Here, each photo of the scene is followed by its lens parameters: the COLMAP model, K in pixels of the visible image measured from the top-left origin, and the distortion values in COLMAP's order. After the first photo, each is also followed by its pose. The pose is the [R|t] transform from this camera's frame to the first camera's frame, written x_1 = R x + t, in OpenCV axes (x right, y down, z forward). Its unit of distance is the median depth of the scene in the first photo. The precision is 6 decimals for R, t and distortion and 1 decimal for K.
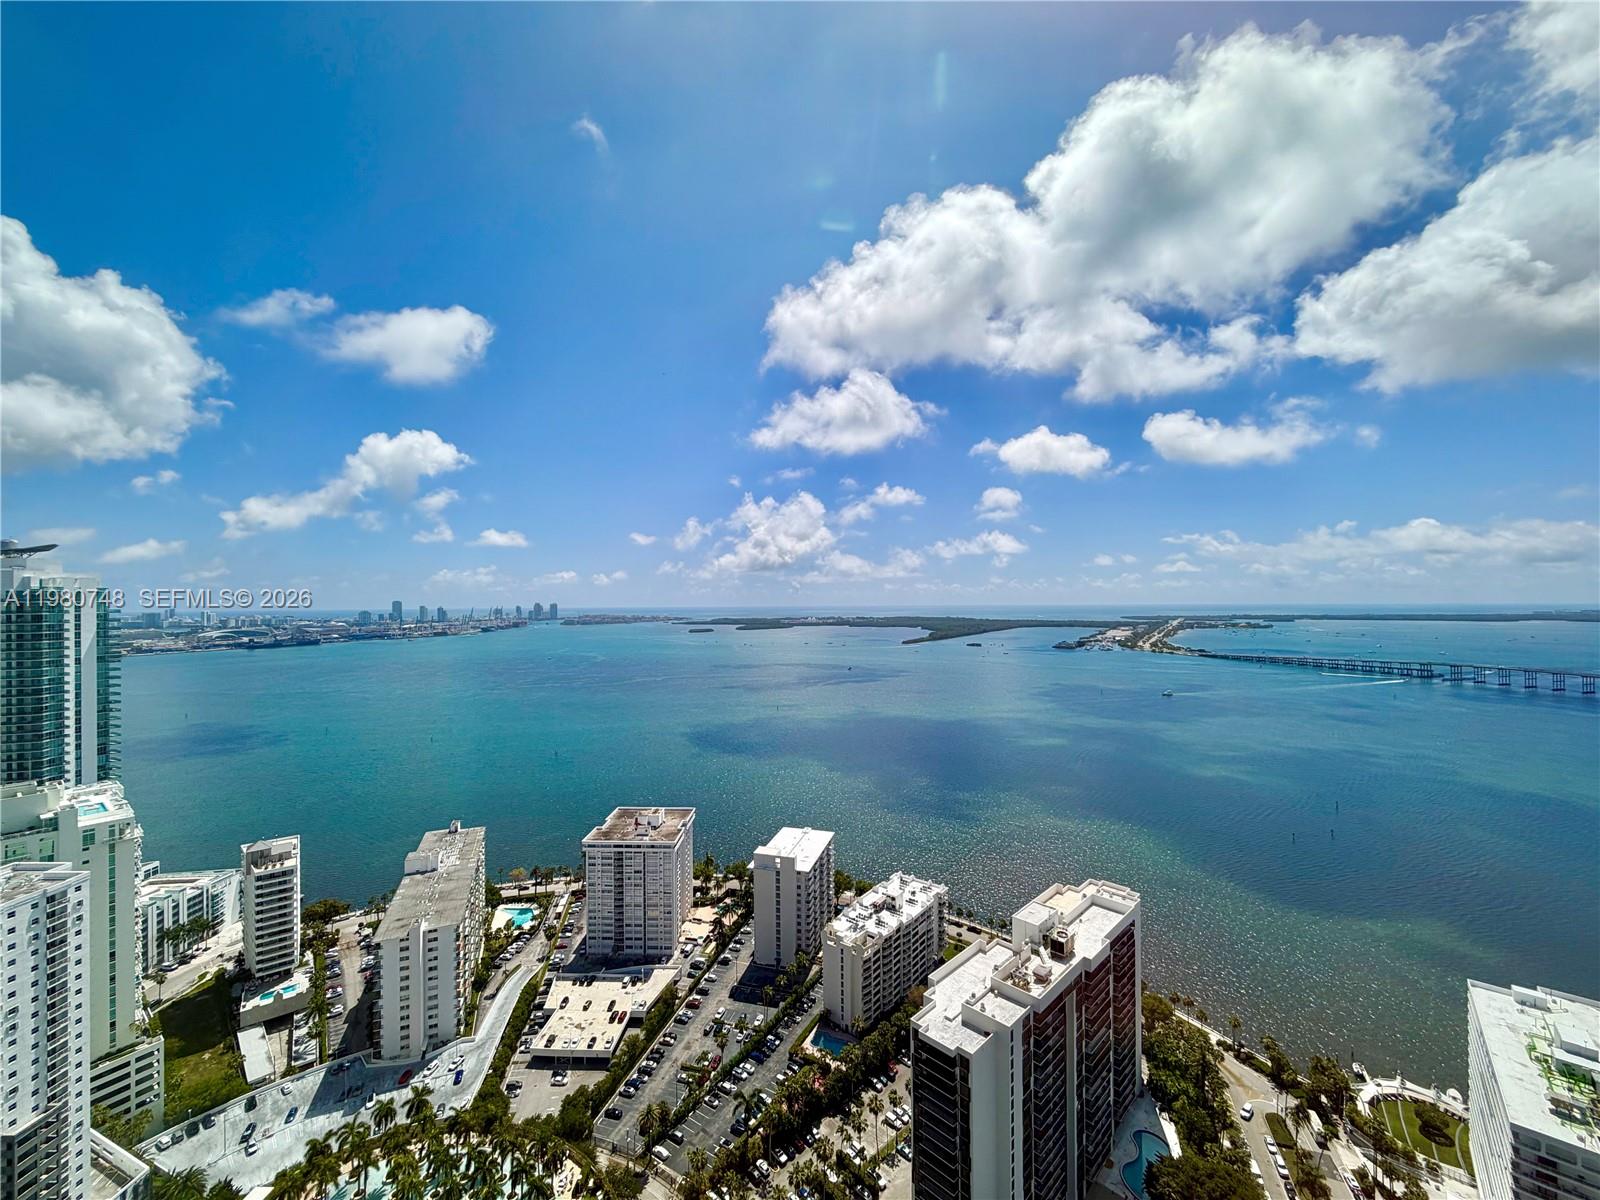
lens RADIAL K [[634.8, 0, 795.1], [0, 634.8, 601.3], [0, 0, 1]] dist [0.000877, -0.000307]
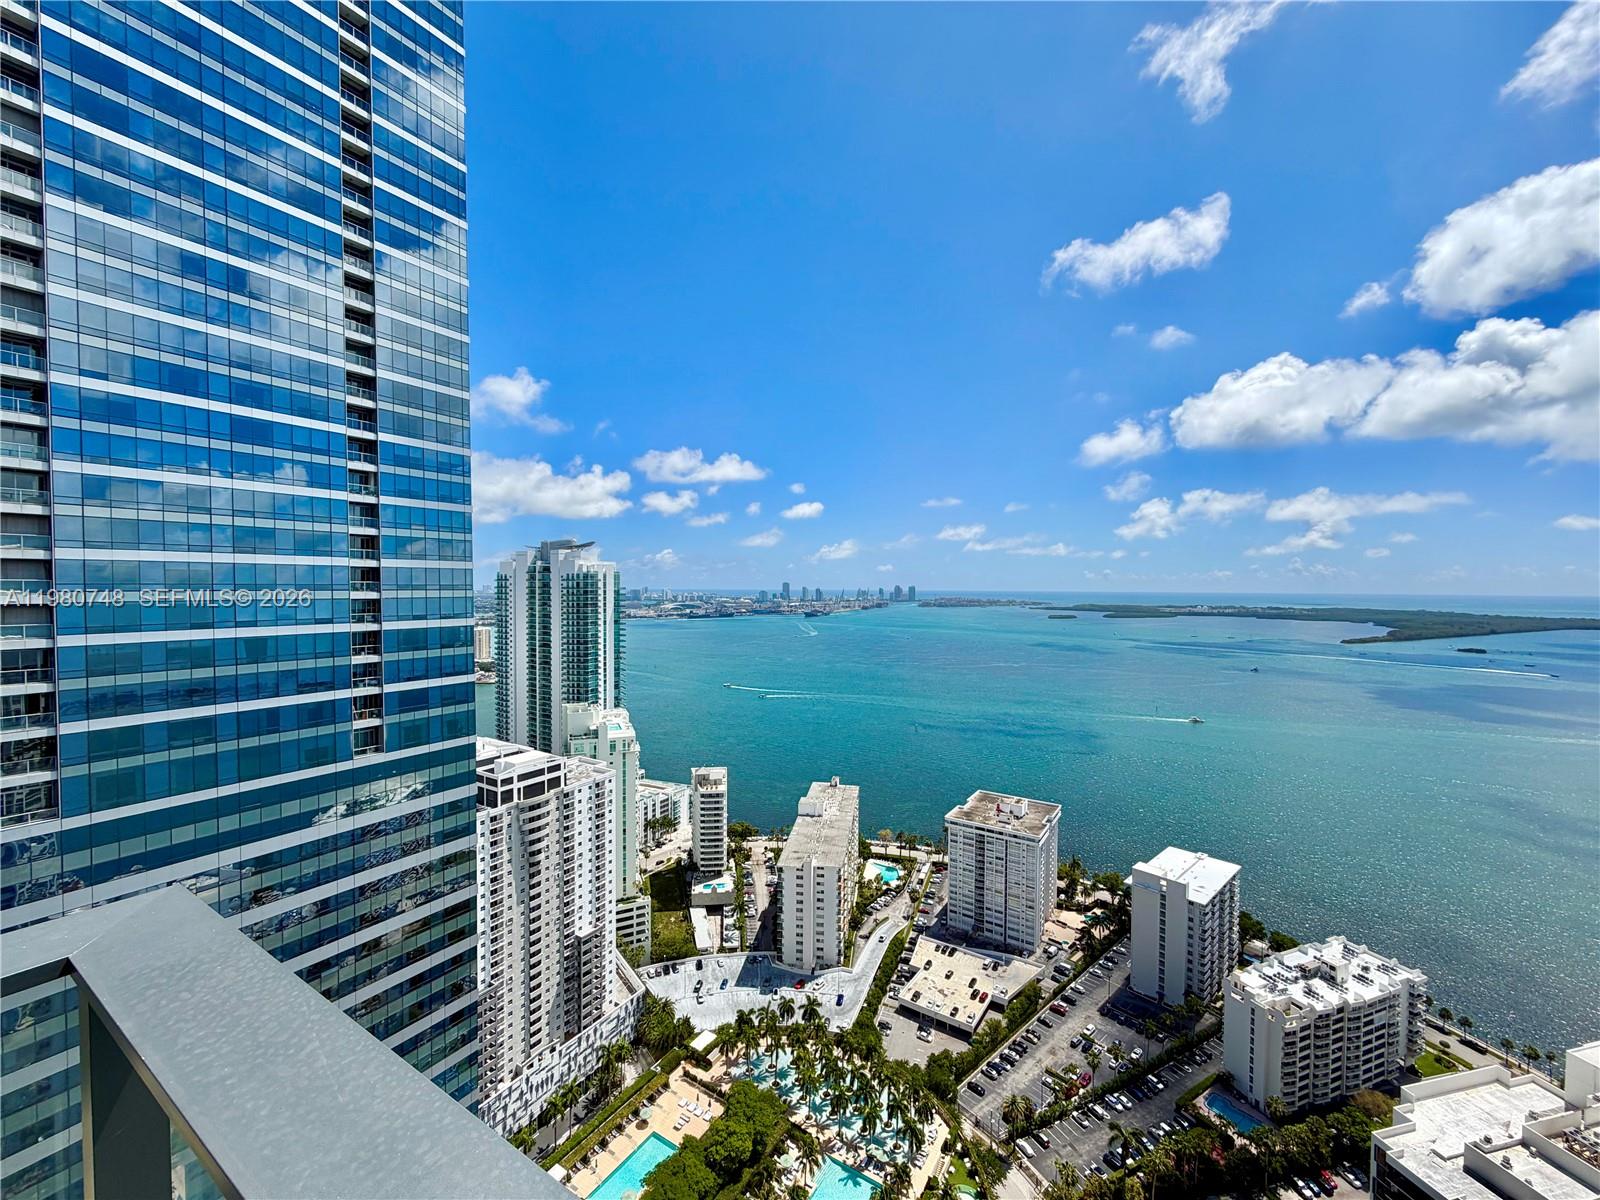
lens RADIAL K [[634.8, 0, 797.6], [0, 634.8, 602.4], [0, 0, 1]] dist [0.000877, -0.000307]
pose [[0.857201, 0.024899, -0.514380, -0.028014], [-0.010413, 0.999464, 0.031026, -0.000672], [0.514877, -0.021239, 0.857001, -0.003810]]
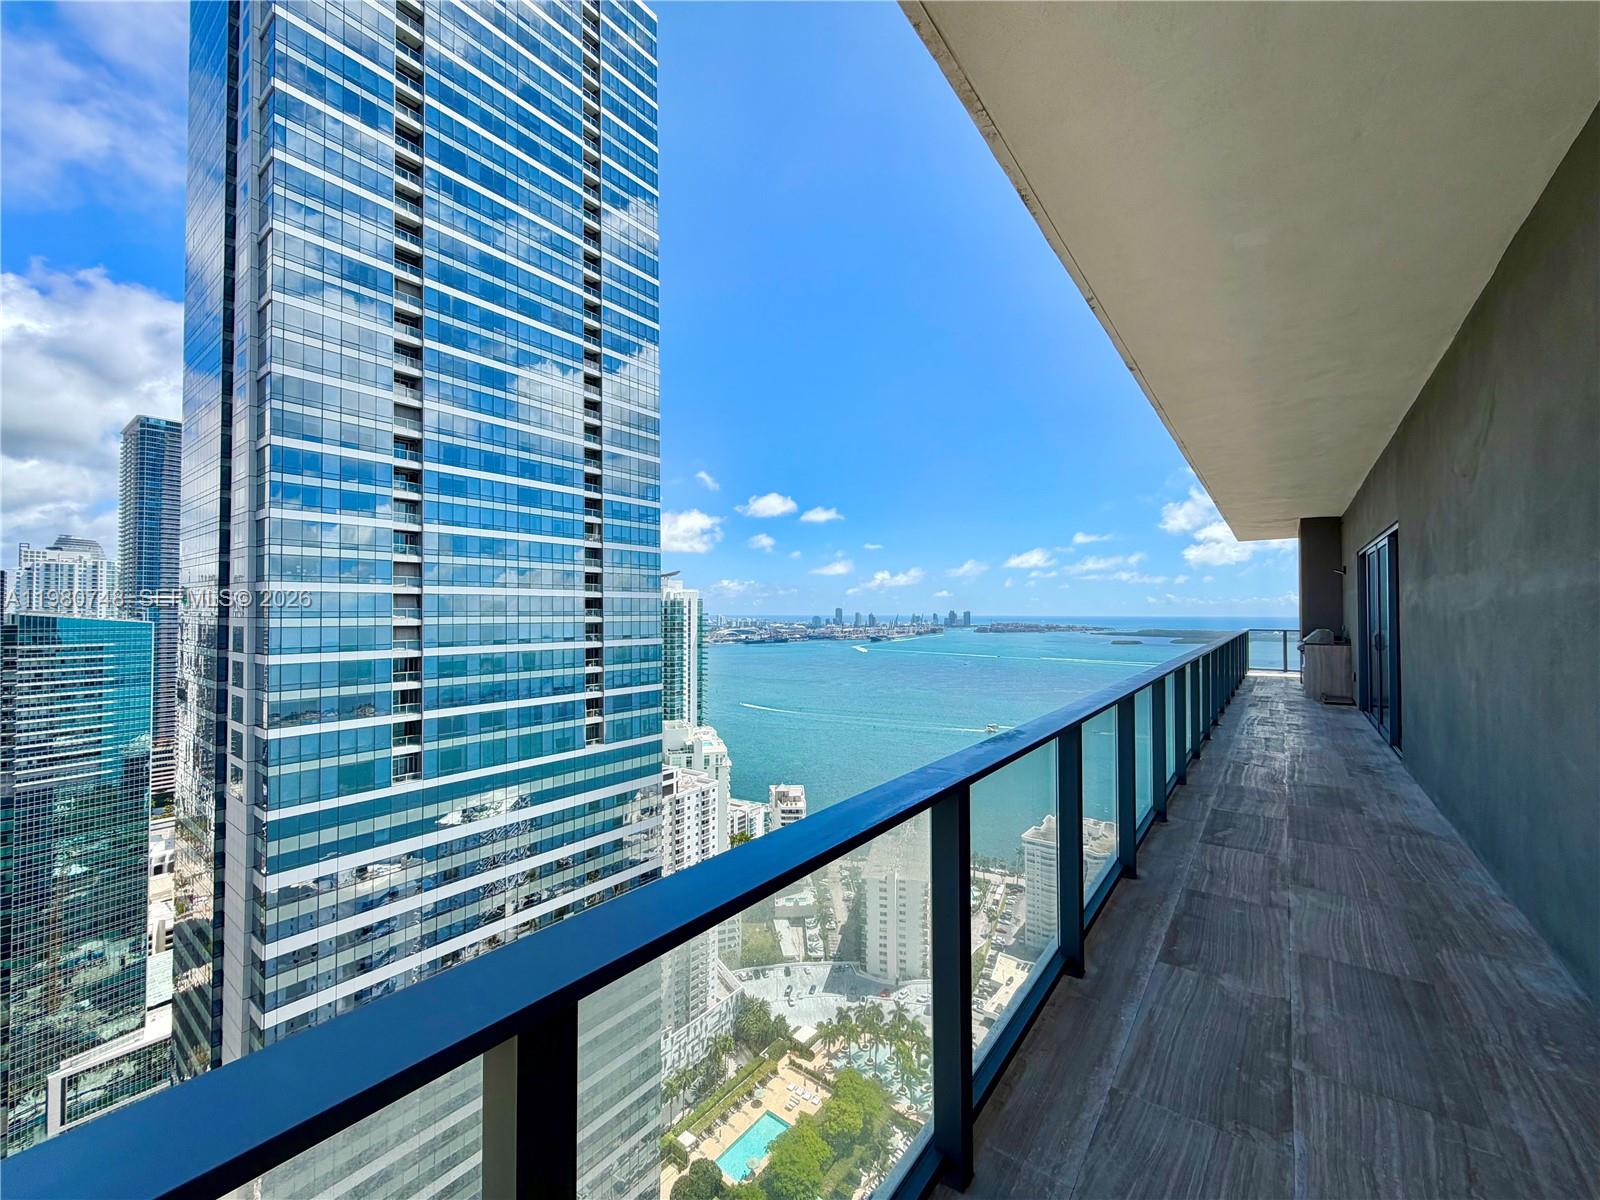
lens RADIAL K [[634.8, 0, 799.8], [0, 634.8, 600.8], [0, 0, 1]] dist [0.000877, -0.000307]
pose [[0.814509, -0.000421, -0.580151, -0.034601], [-0.007503, 0.999908, -0.011260, -0.000592], [0.580103, 0.013524, 0.814431, -0.126909]]
